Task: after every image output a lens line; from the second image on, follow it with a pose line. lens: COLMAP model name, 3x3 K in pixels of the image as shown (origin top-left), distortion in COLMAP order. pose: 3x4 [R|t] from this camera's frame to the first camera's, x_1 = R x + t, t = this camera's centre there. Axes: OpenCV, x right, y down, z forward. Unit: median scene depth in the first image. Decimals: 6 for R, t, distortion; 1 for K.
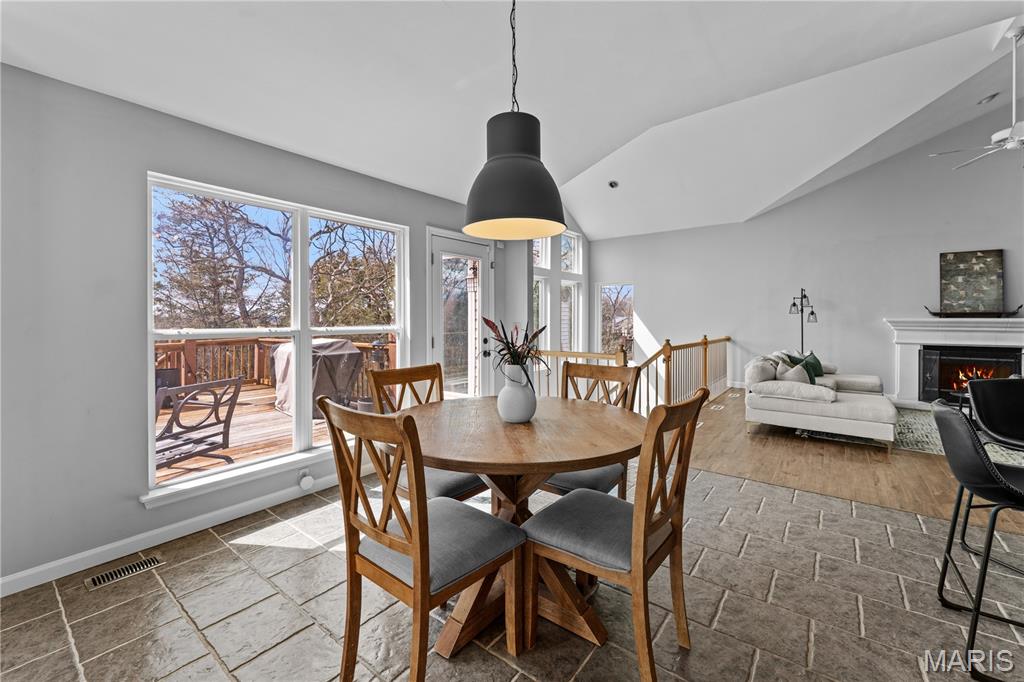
lens RADIAL K [[422.5, 0, 510.7], [0, 422.5, 320.9], [0, 0, 1]] dist [0.002027, 0.000655]
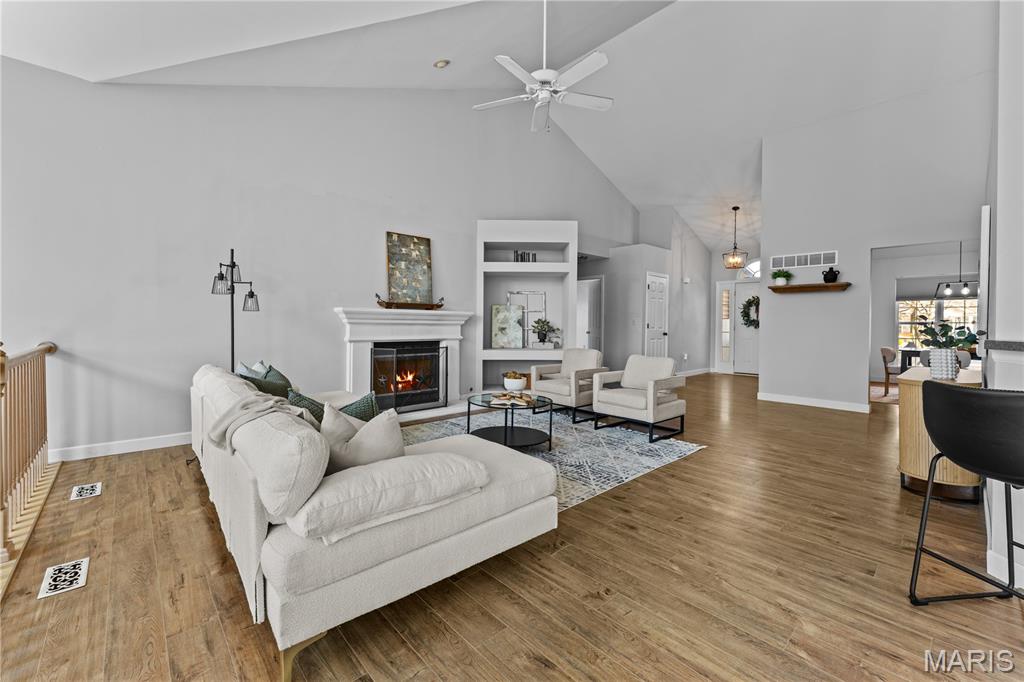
lens RADIAL K [[421.1, 0, 509.5], [0, 421.1, 329.0], [0, 0, 1]] dist [0.001353, -0.000377]
pose [[0.178226, -0.014909, 0.983877, 0.241693], [-0.007618, 0.999834, 0.016530, 0.017288], [-0.983960, -0.010441, 0.178083, 0.621495]]
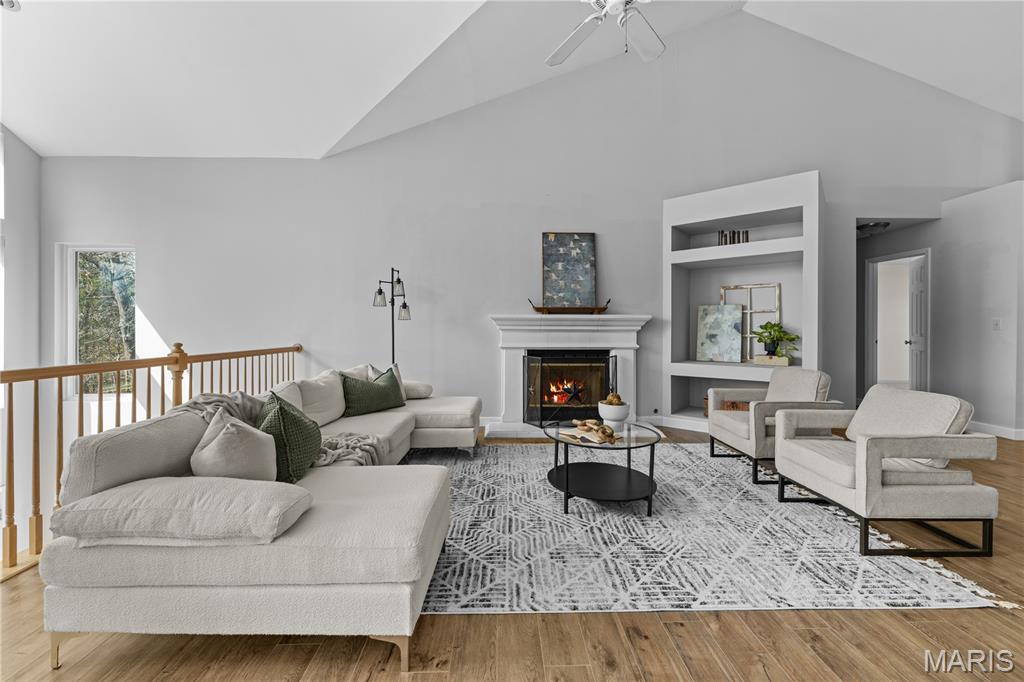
lens RADIAL K [[421.1, 0, 509.5], [0, 421.1, 329.0], [0, 0, 1]] dist [0.001353, -0.000377]
pose [[0.781210, -0.003711, 0.624257, 0.482539], [0.002053, 0.999992, 0.003375, 0.017485], [-0.624265, -0.001355, 0.781211, 0.432176]]
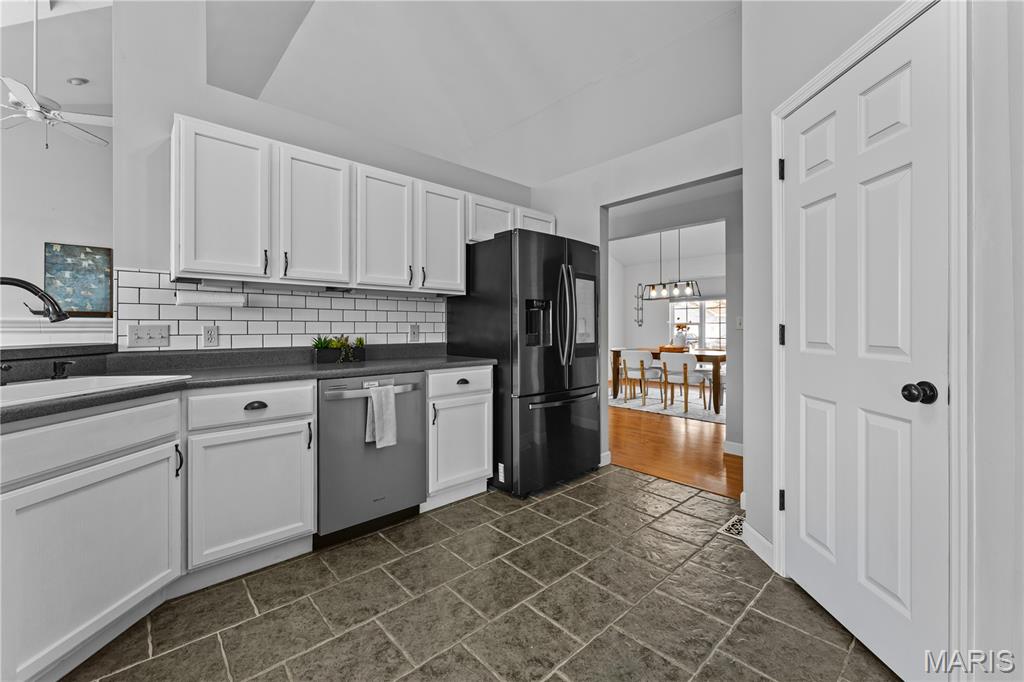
lens RADIAL K [[421.1, 0, 509.5], [0, 421.1, 329.0], [0, 0, 1]] dist [0.001353, -0.000377]
pose [[0.181241, -0.003057, 0.983434, 0.346358], [0.005530, 0.999983, 0.002090, 0.020613], [-0.983423, 0.005060, 0.181255, -0.084515]]
